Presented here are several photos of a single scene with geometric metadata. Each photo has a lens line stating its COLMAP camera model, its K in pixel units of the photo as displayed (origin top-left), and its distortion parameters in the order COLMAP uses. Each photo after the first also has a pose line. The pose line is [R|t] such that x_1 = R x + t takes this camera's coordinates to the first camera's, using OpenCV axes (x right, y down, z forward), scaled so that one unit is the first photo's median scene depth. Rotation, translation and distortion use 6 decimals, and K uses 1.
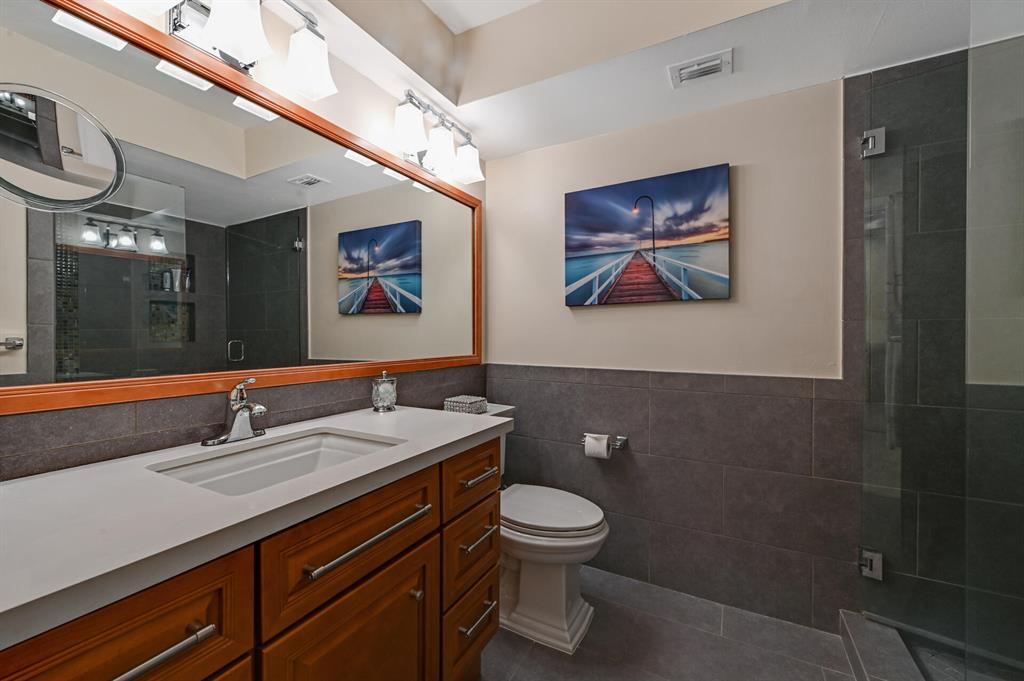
lens RADIAL K [[408.2, 0, 519.7], [0, 408.2, 344.1], [0, 0, 1]] dist [-0.002394, -0.000243]
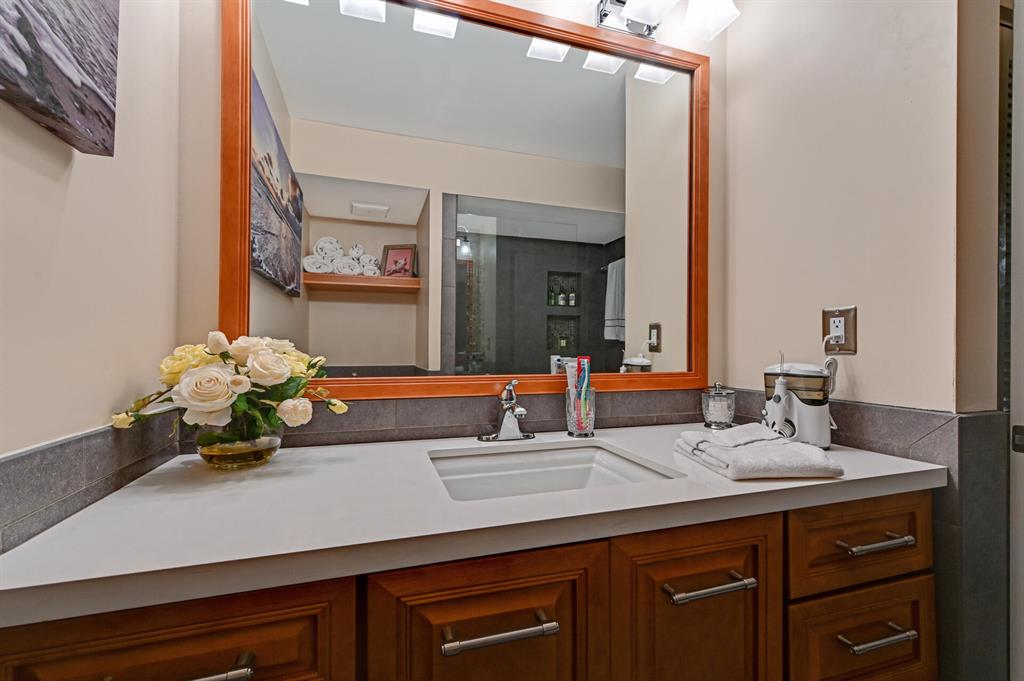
lens RADIAL K [[408.2, 0, 519.7], [0, 408.2, 344.1], [0, 0, 1]] dist [-0.002394, -0.000243]
pose [[0.657769, -0.004123, -0.753208, 0.092204], [-0.008162, 0.999887, -0.012601, 0.011138], [0.753175, 0.014436, 0.657661, 0.369352]]
